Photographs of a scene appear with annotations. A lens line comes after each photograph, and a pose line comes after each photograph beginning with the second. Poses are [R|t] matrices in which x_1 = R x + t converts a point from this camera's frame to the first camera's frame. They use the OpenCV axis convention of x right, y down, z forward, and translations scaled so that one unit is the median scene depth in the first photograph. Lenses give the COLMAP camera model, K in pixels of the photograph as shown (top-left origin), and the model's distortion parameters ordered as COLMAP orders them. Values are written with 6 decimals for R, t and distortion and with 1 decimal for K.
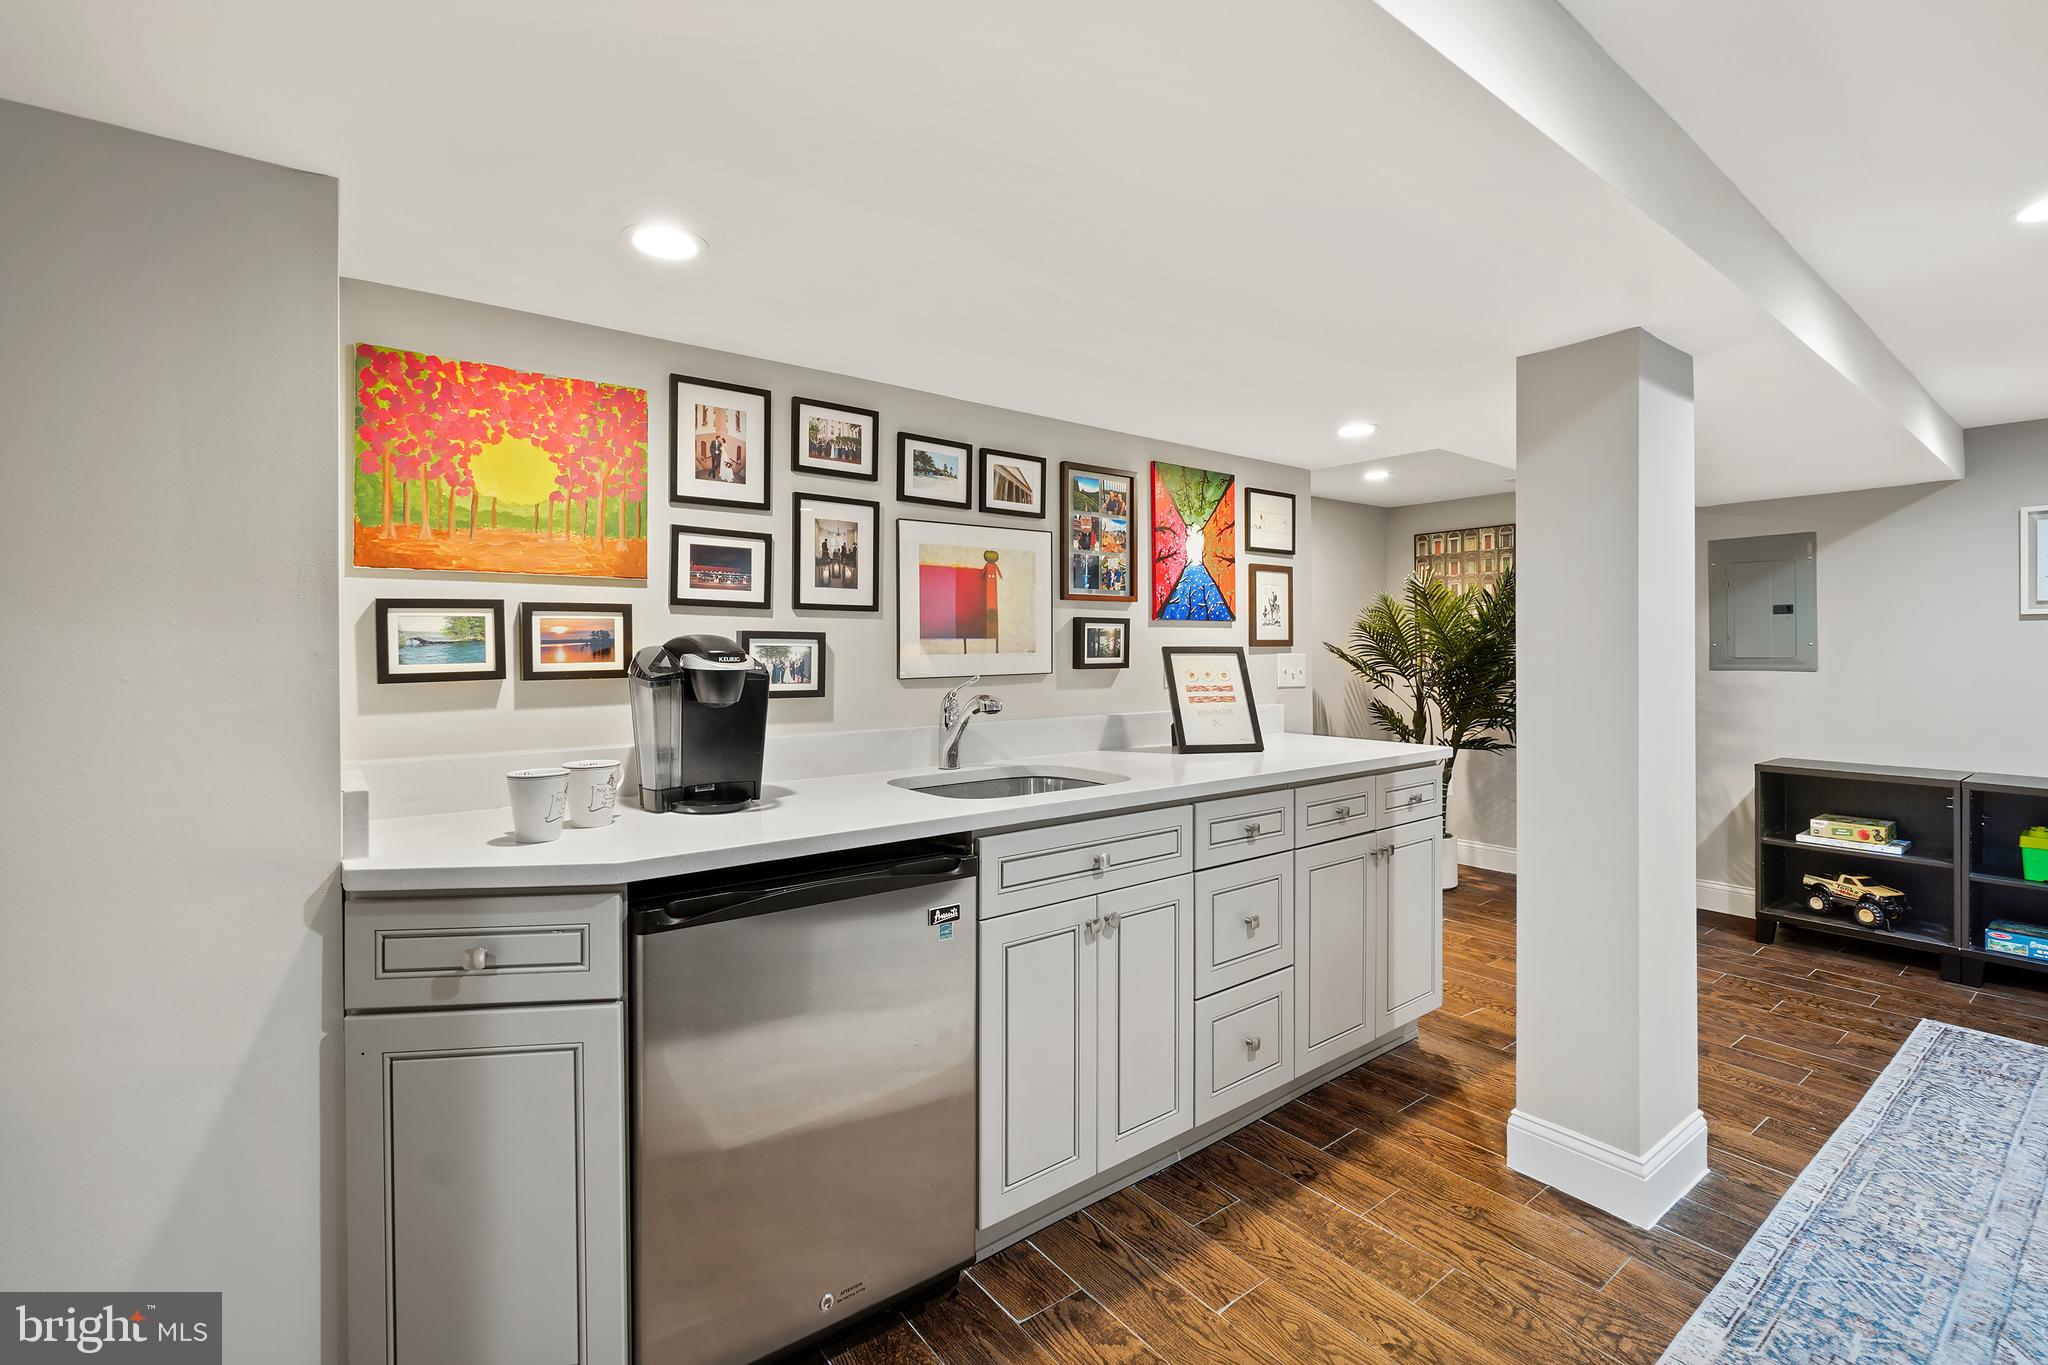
lens RADIAL K [[902.4, 0, 1021.5], [0, 902.4, 647.0], [0, 0, 1]] dist [0.000499, -0.000068]
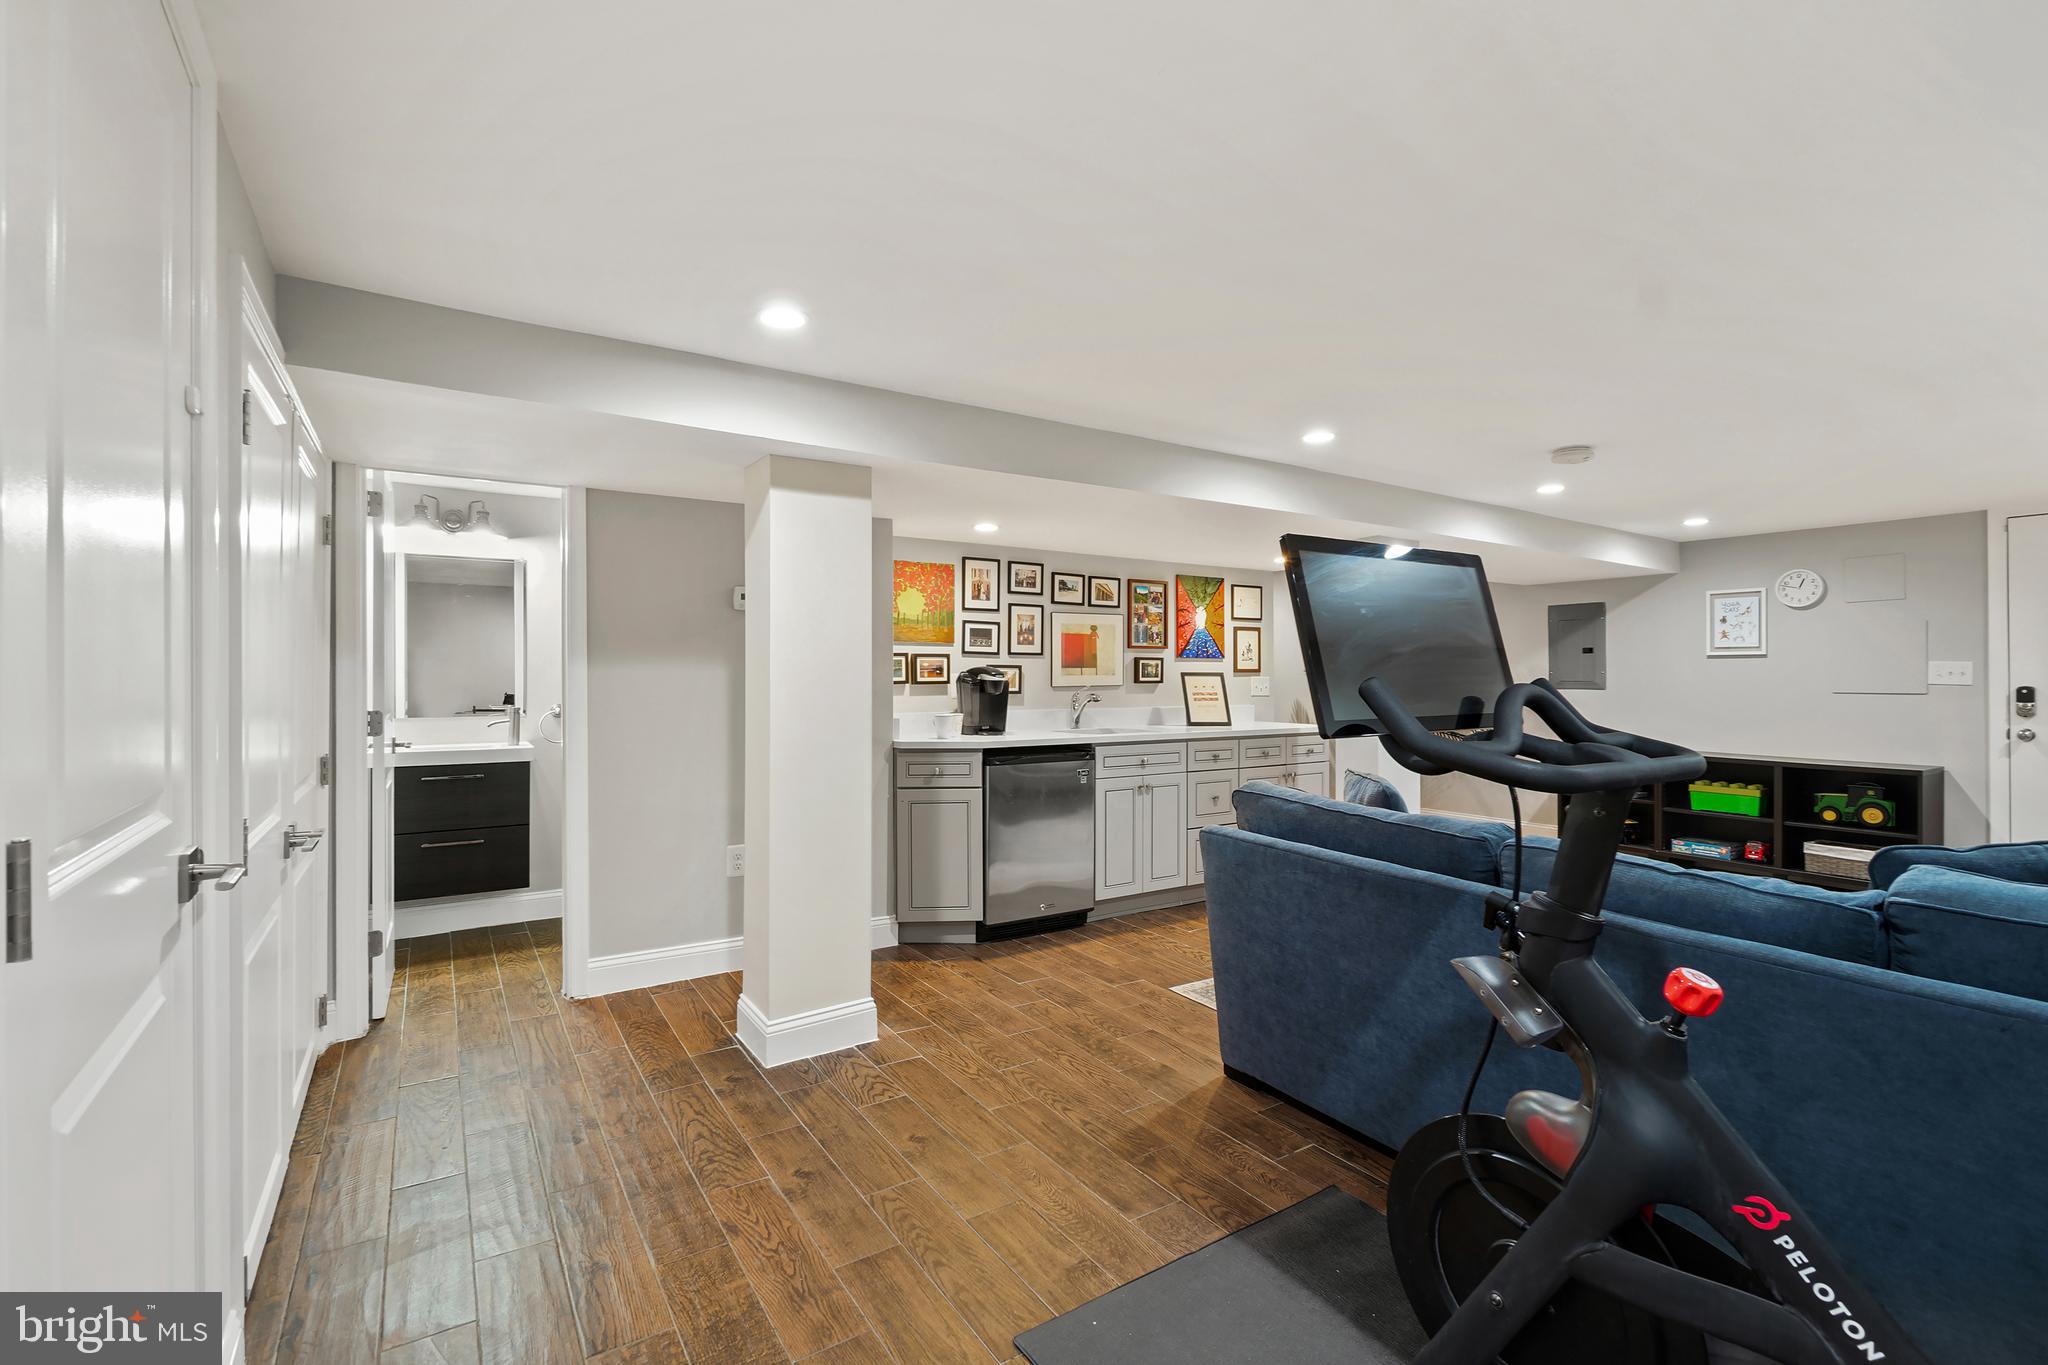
lens RADIAL K [[902.4, 0, 1021.5], [0, 902.4, 647.0], [0, 0, 1]] dist [0.000499, -0.000068]
pose [[0.997129, 0.002364, -0.075682, -0.040980], [-0.004513, 0.999591, -0.028237, 0.001653], [0.075584, 0.028498, 0.996732, -1.029144]]
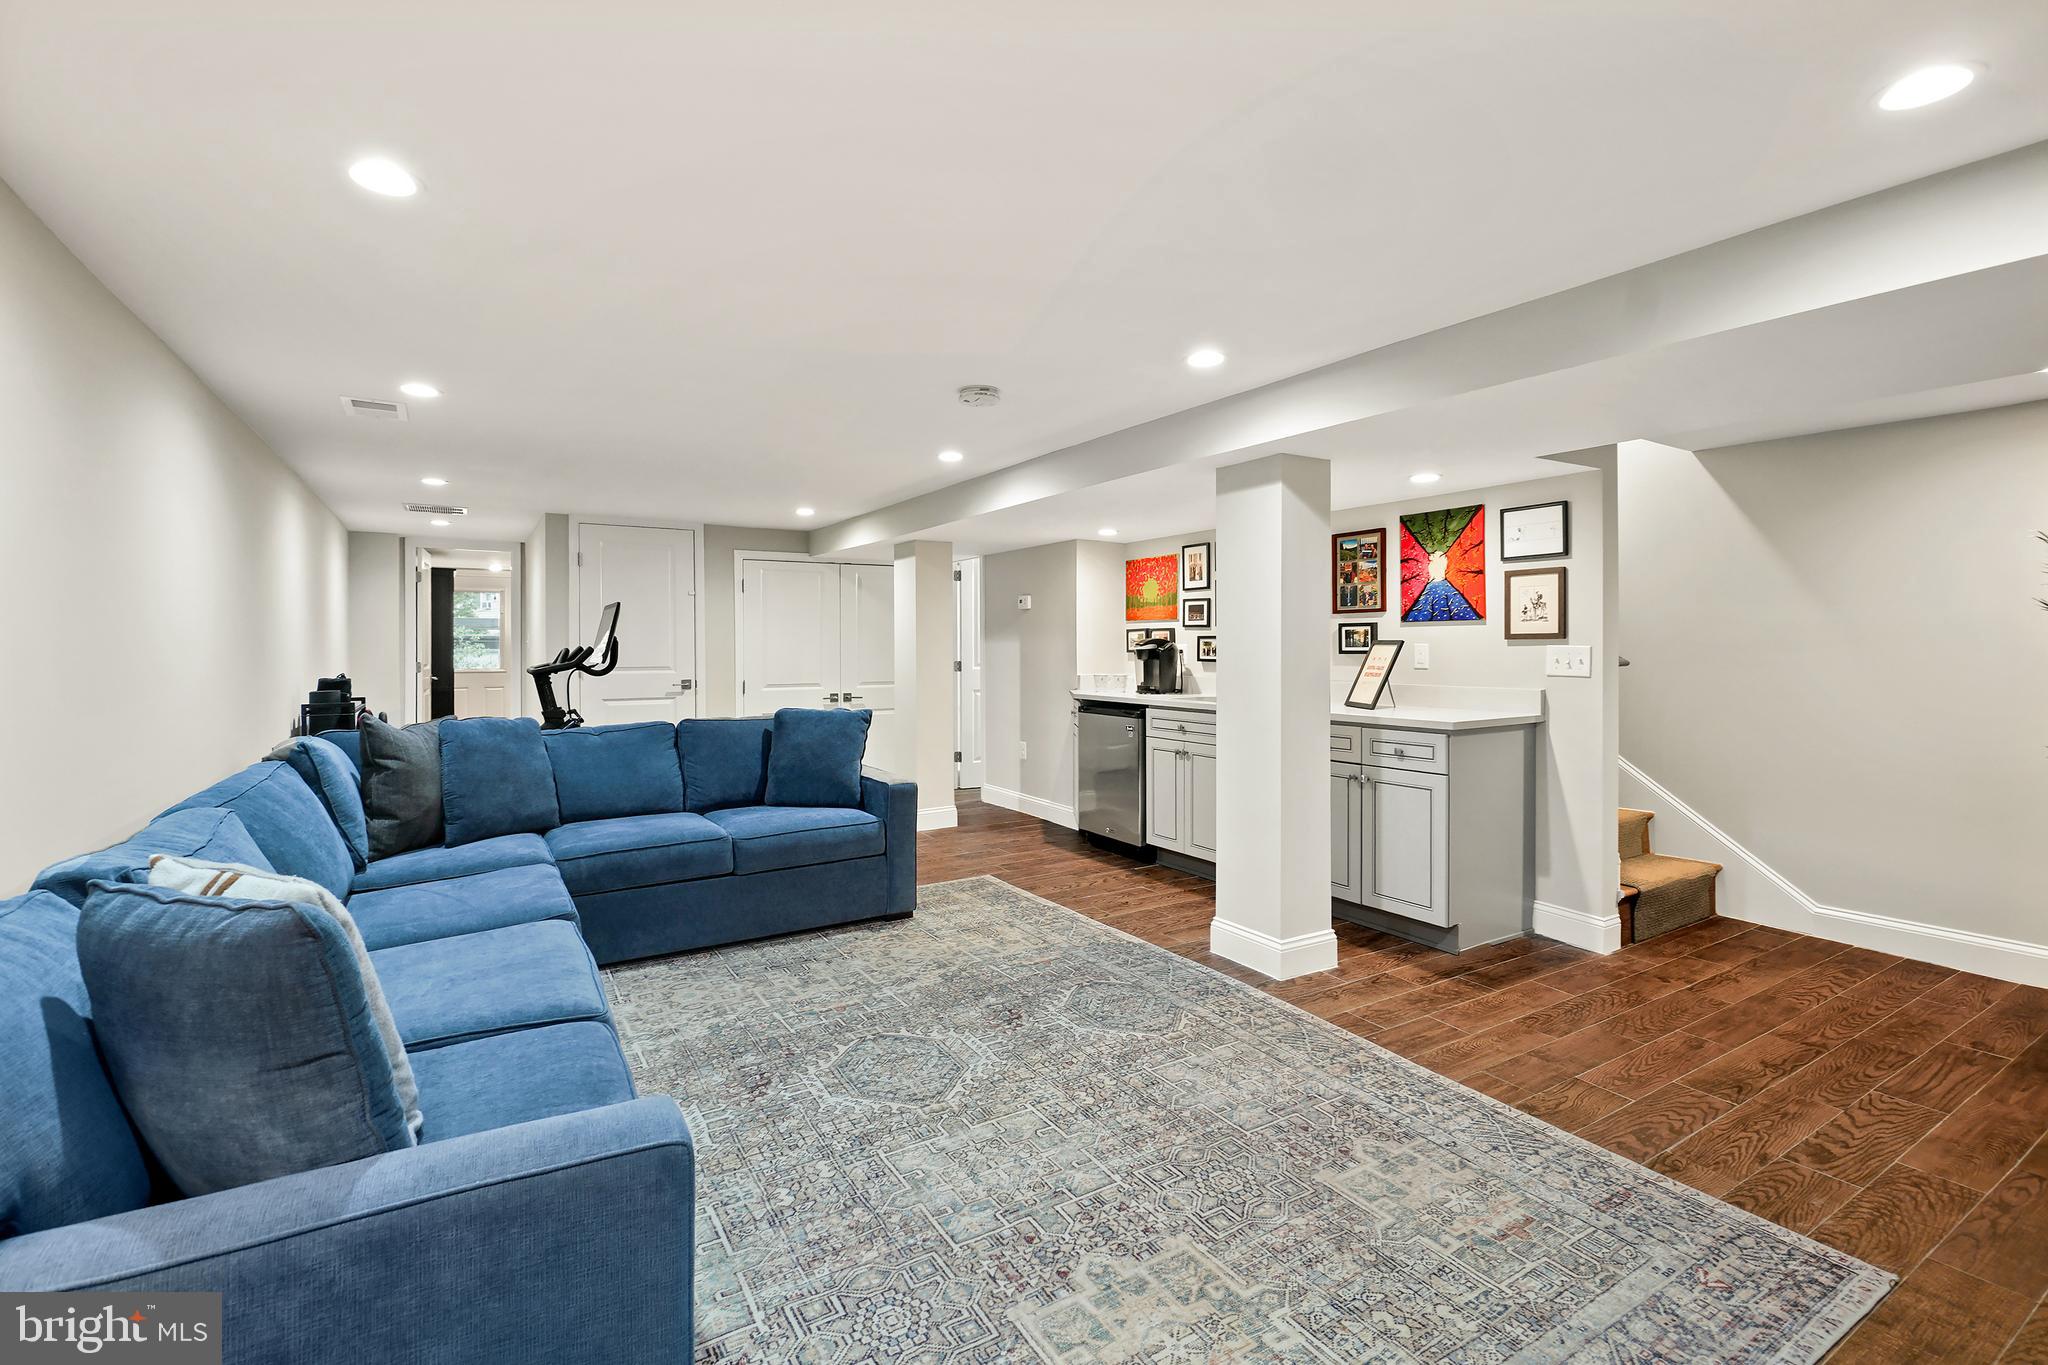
lens RADIAL K [[902.4, 0, 1021.5], [0, 902.4, 647.0], [0, 0, 1]] dist [0.000499, -0.000068]
pose [[-0.094478, 0.006887, -0.995503, 1.898818], [0.009920, 0.999933, 0.005976, -0.004744], [0.995478, -0.009311, -0.094540, 0.577069]]
